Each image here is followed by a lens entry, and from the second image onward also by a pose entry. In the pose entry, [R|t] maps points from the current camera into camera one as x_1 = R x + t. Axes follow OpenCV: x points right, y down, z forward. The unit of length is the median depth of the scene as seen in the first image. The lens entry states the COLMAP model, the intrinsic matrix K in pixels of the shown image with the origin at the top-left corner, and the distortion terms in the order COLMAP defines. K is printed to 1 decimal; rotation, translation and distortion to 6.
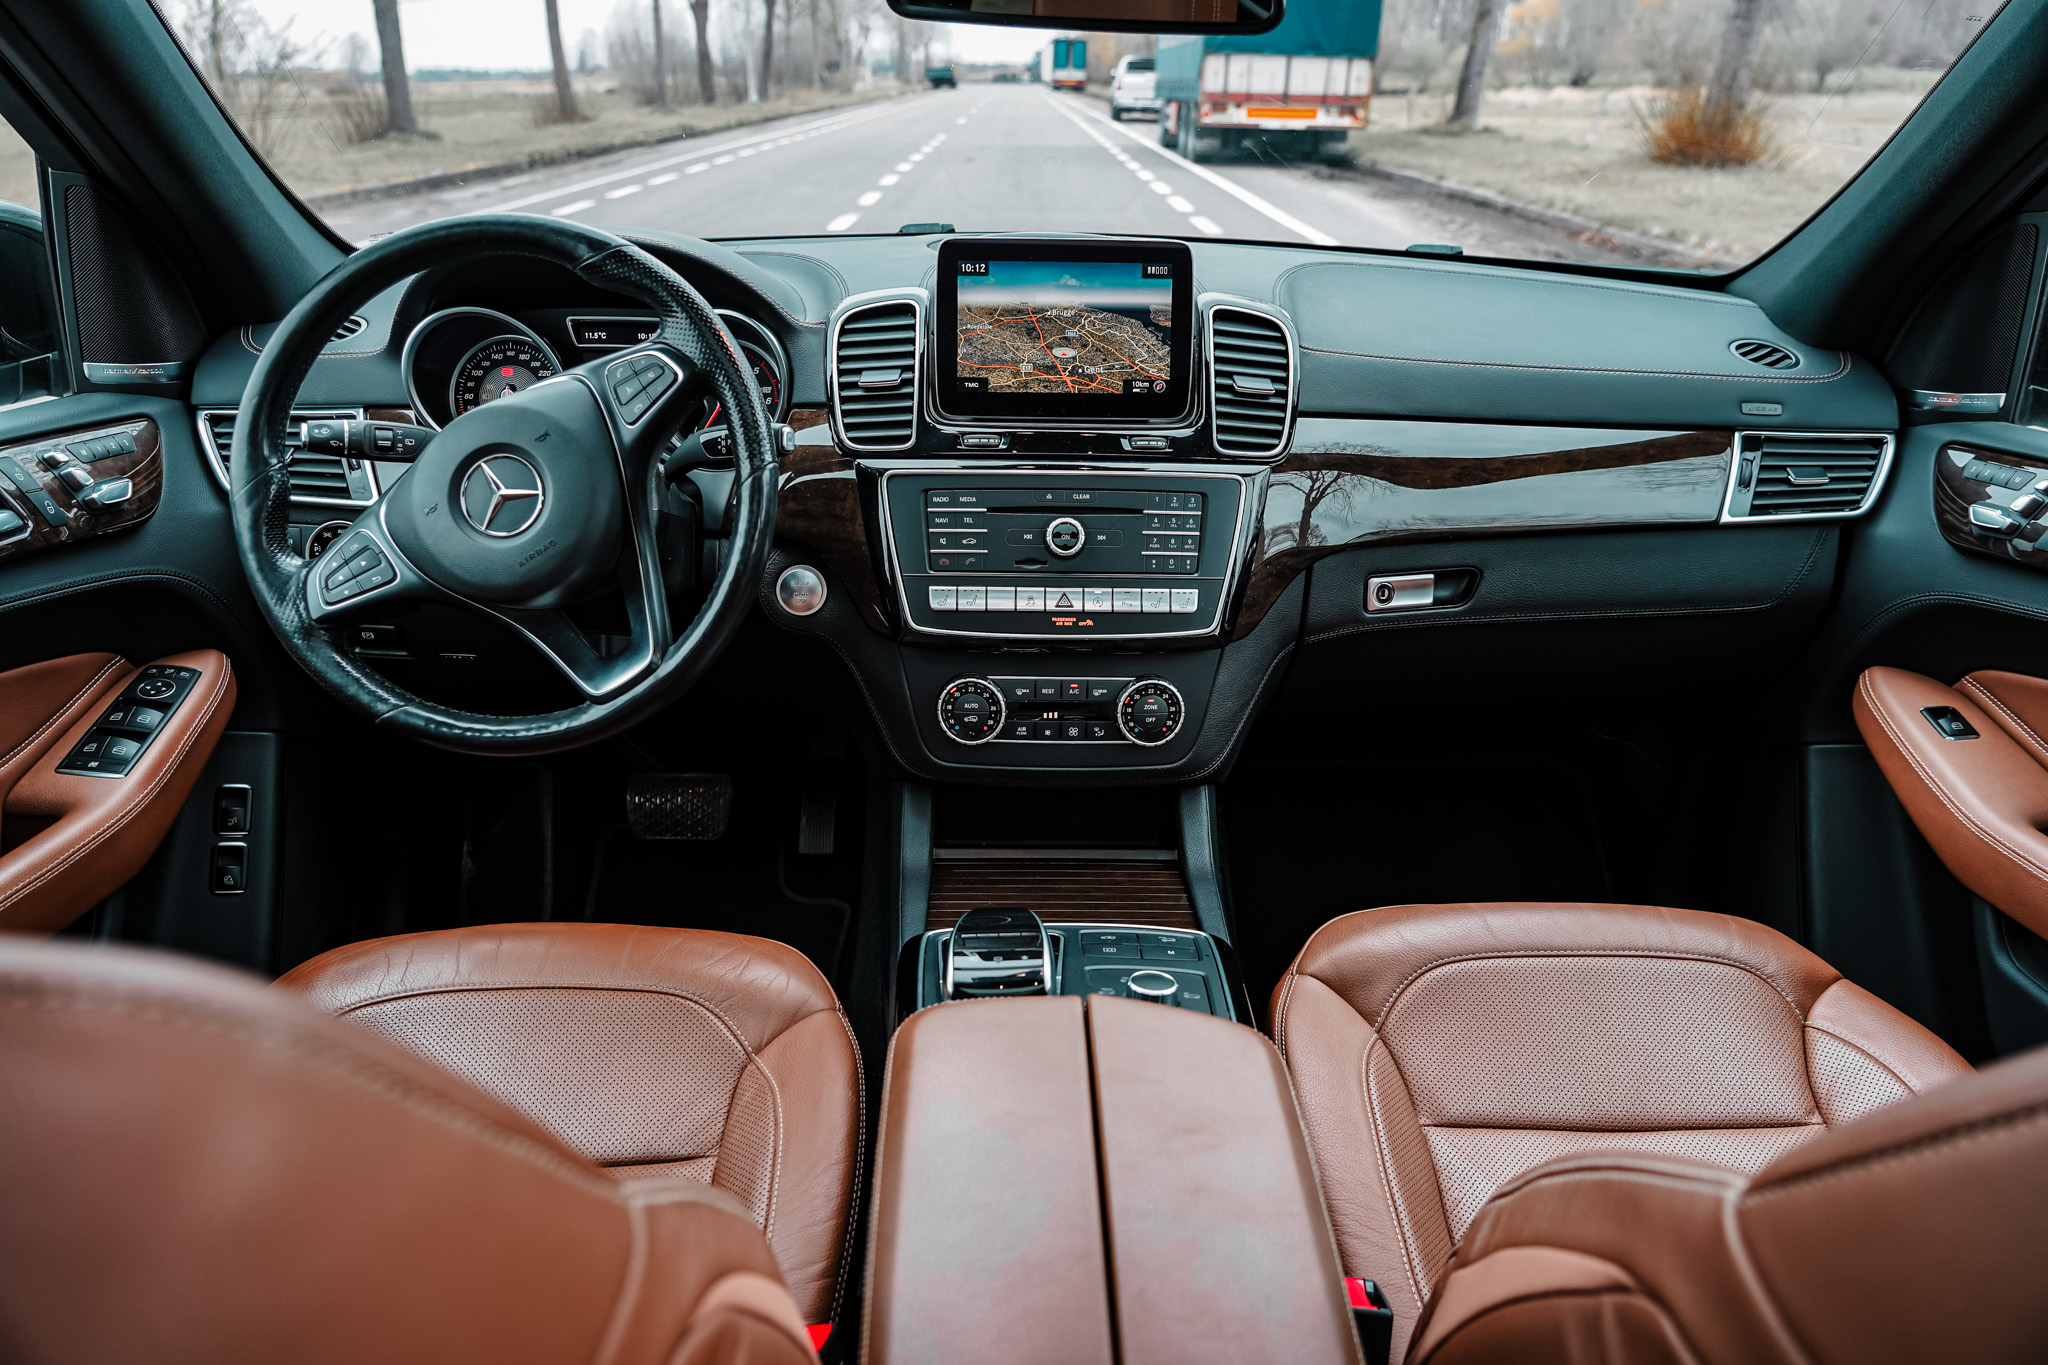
lens RADIAL K [[1370.1, 0, 1027.1], [0, 1370.1, 683.1], [0, 0, 1]] dist [-0.031971, 0.021558]
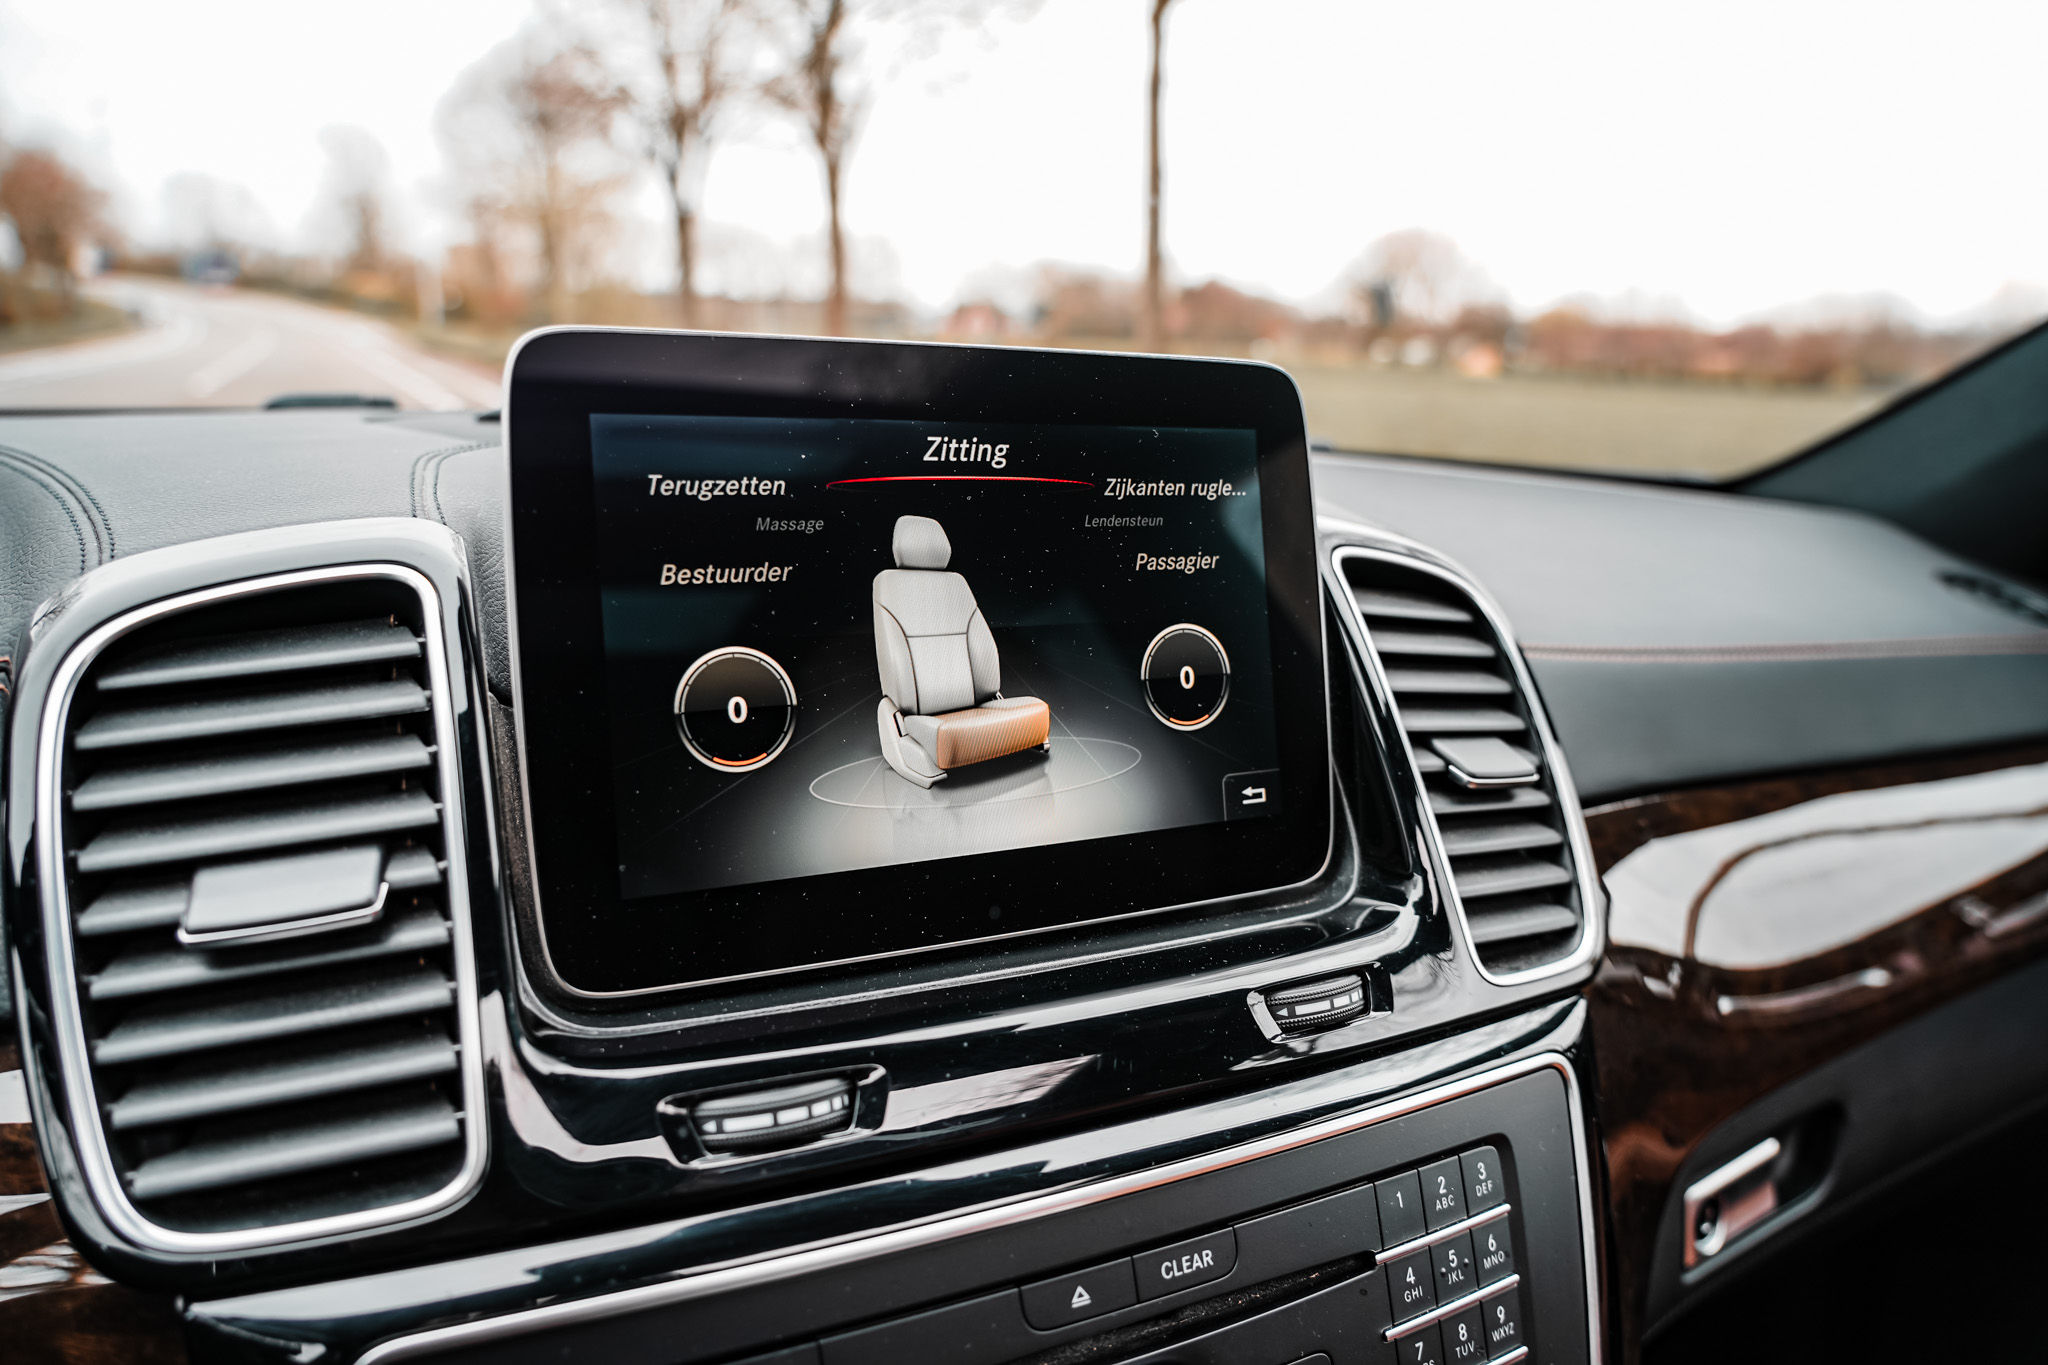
lens RADIAL K [[1370.1, 0, 1028.8], [0, 1370.1, 673.5], [0, 0, 1]] dist [-0.031971, 0.021558]
pose [[0.901165, -0.070487, 0.427708, -0.090663], [0.143516, 0.979559, -0.140949, -0.211113], [-0.409030, 0.188401, 0.892860, 0.741082]]
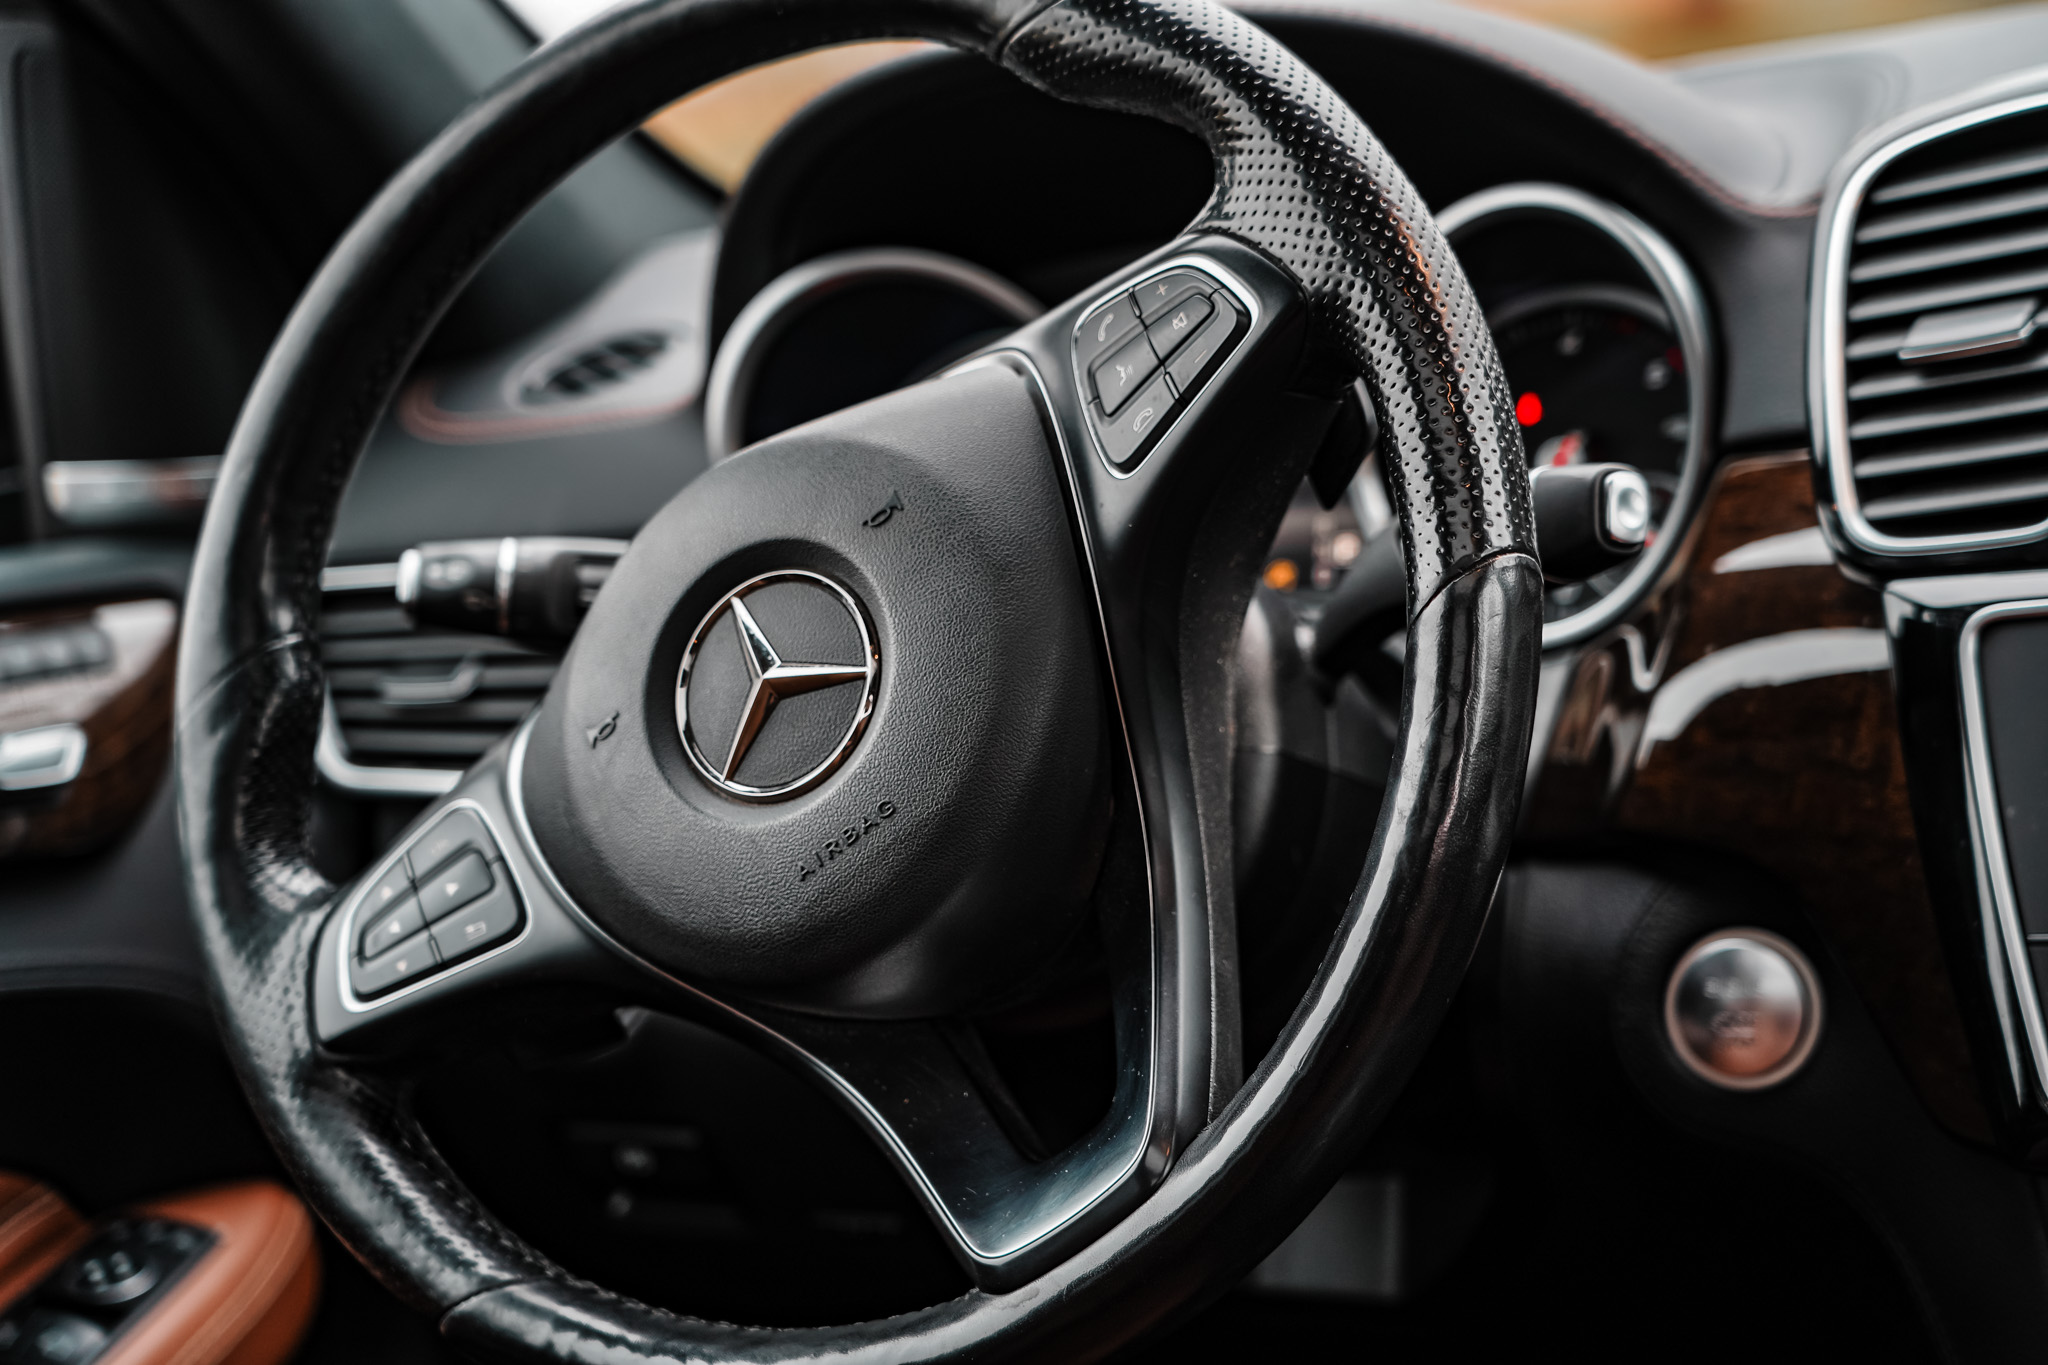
lens RADIAL K [[3891.9, 0, 1021.0], [0, 3891.9, 676.6], [0, 0, 1]] dist [0.056769, 0.000000]
pose [[0.879086, -0.050788, -0.473950, 0.125936], [-0.054171, 0.977221, -0.205195, 0.053911], [0.473575, 0.206058, 0.856310, 0.135984]]
